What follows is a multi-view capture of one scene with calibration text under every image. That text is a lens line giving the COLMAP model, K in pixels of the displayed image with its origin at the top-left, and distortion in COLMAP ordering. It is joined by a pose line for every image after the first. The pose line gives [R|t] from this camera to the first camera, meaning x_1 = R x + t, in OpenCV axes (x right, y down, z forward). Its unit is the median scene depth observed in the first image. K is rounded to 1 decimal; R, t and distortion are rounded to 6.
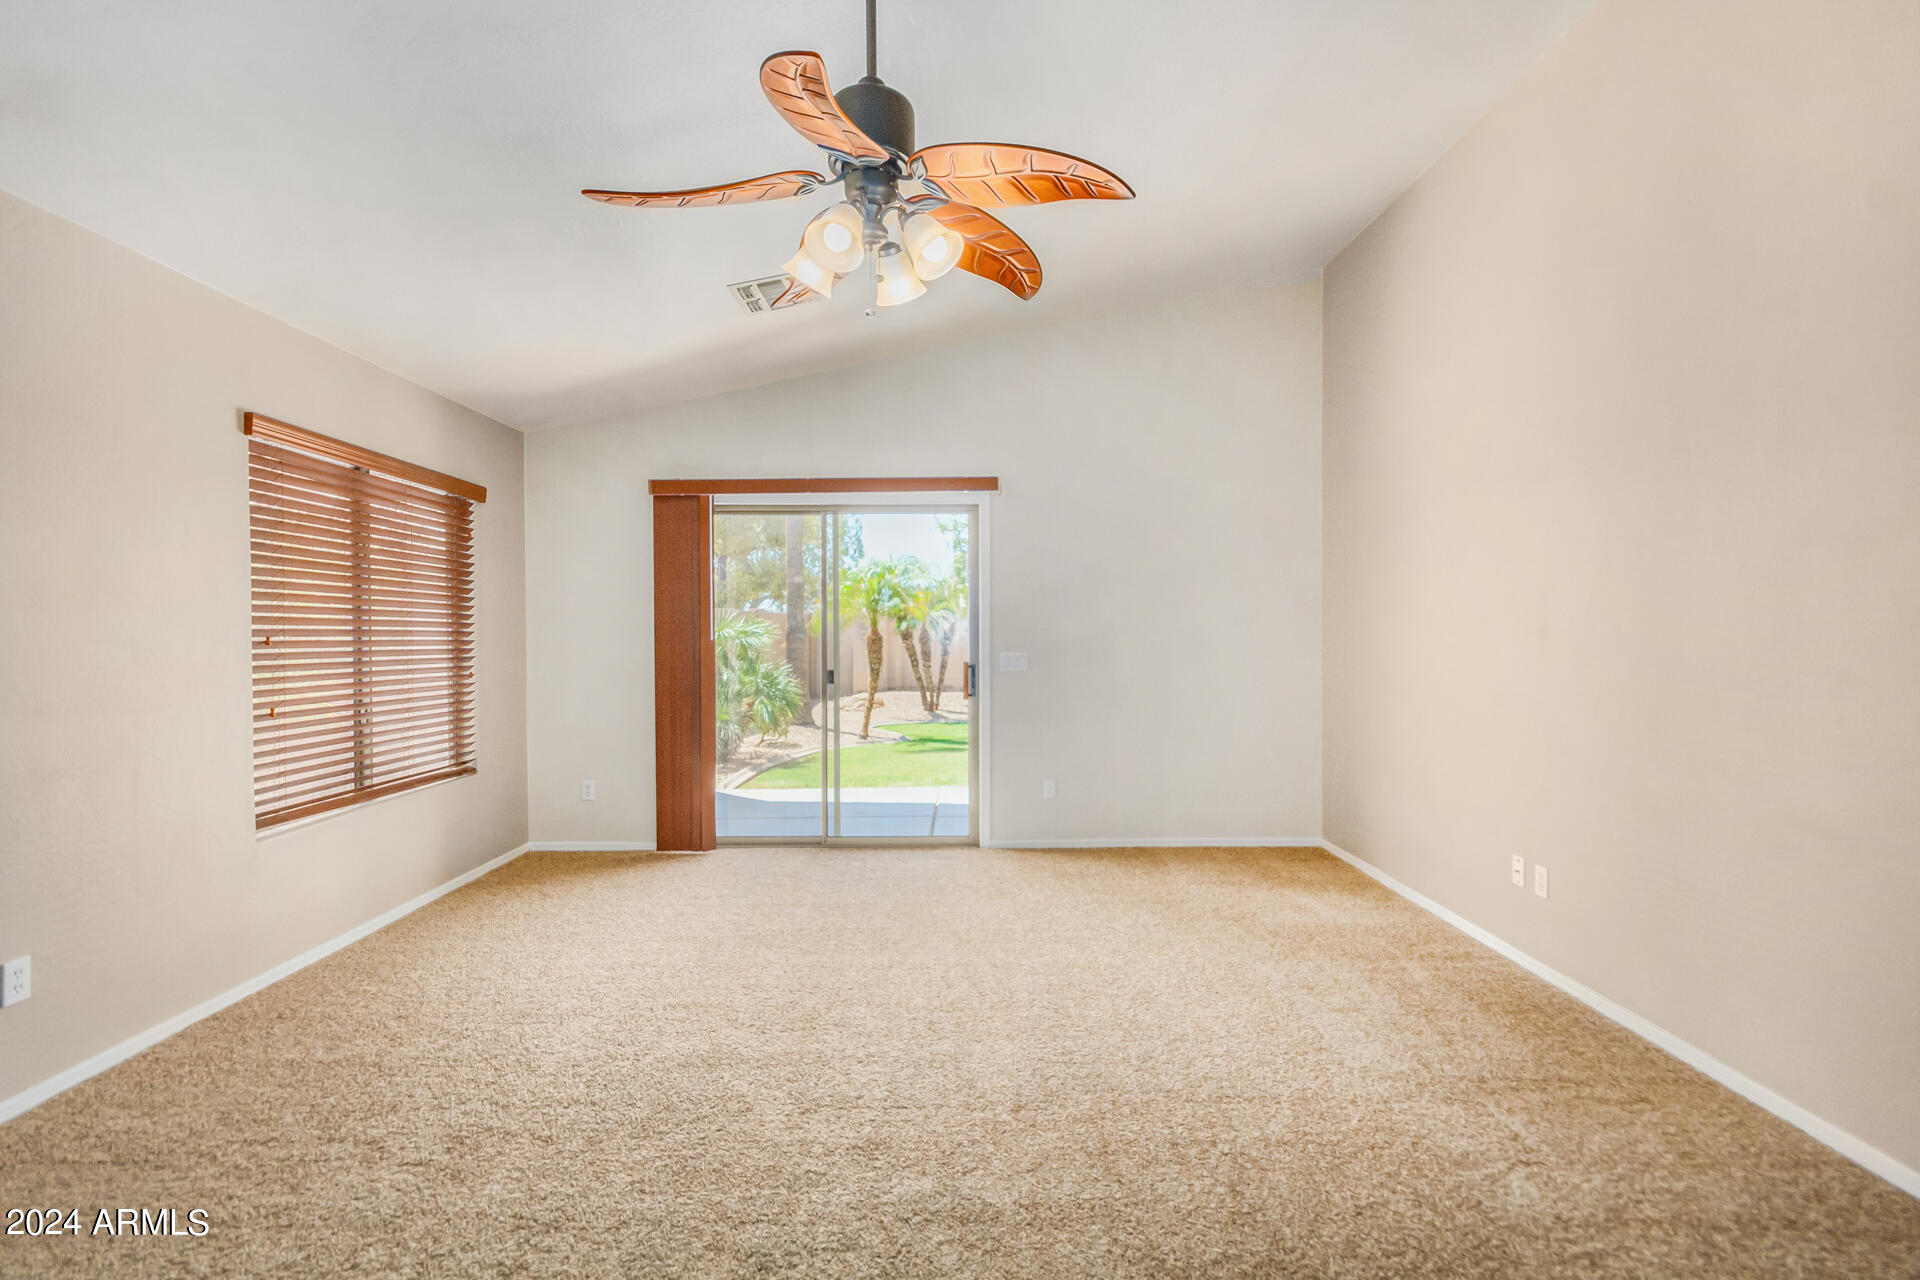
lens RADIAL K [[898.3, 0, 960.9], [0, 898.3, 634.1], [0, 0, 1]] dist [0.005905, 0.002416]
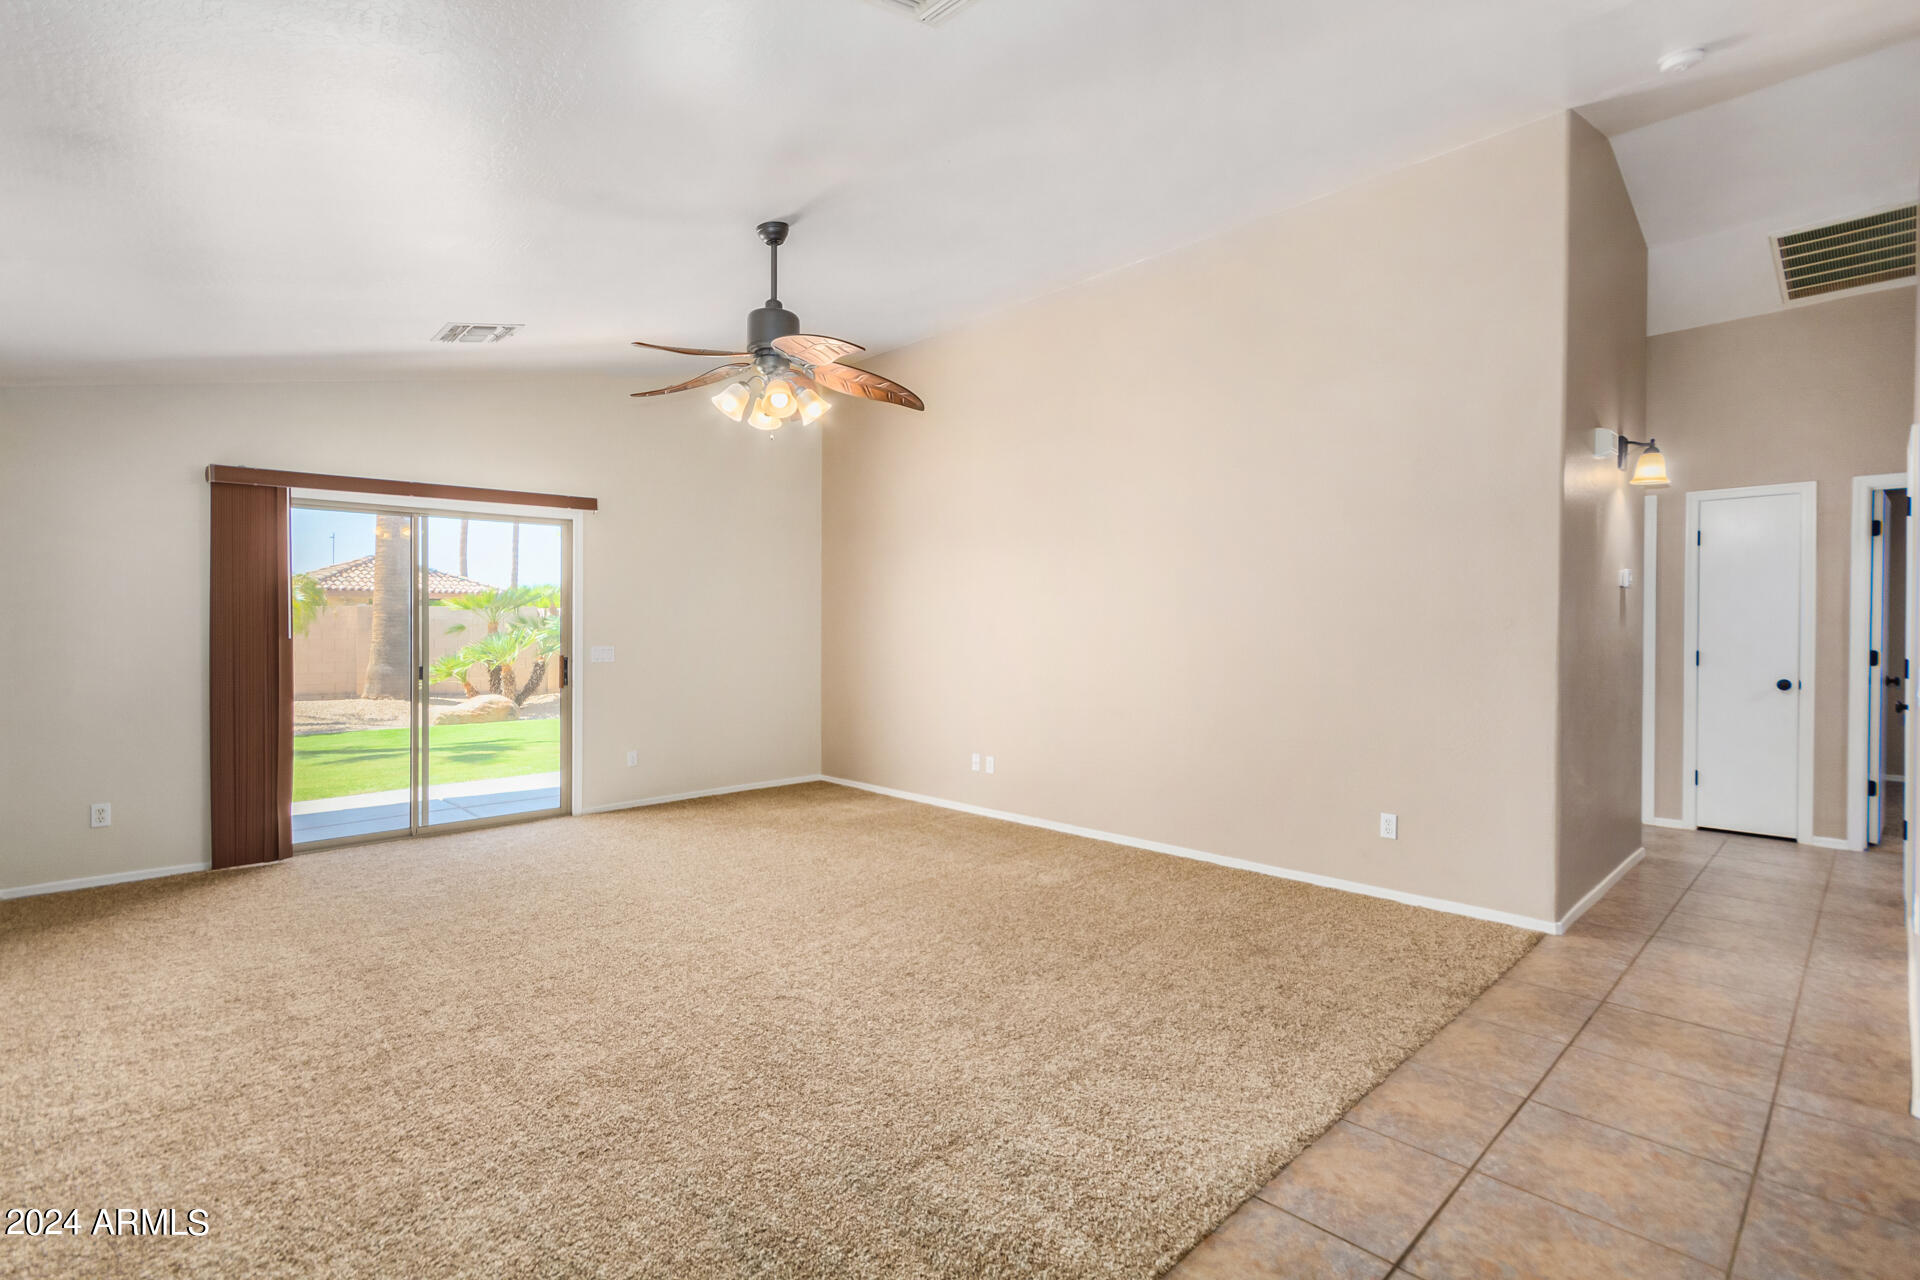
lens RADIAL K [[898.3, 0, 953.5], [0, 898.3, 632.9], [0, 0, 1]] dist [0.005905, 0.002416]
pose [[0.735084, -0.003534, 0.677967, -0.405569], [0.001505, 0.999992, 0.003582, -0.001907], [-0.677974, -0.001612, 0.735084, -0.186528]]
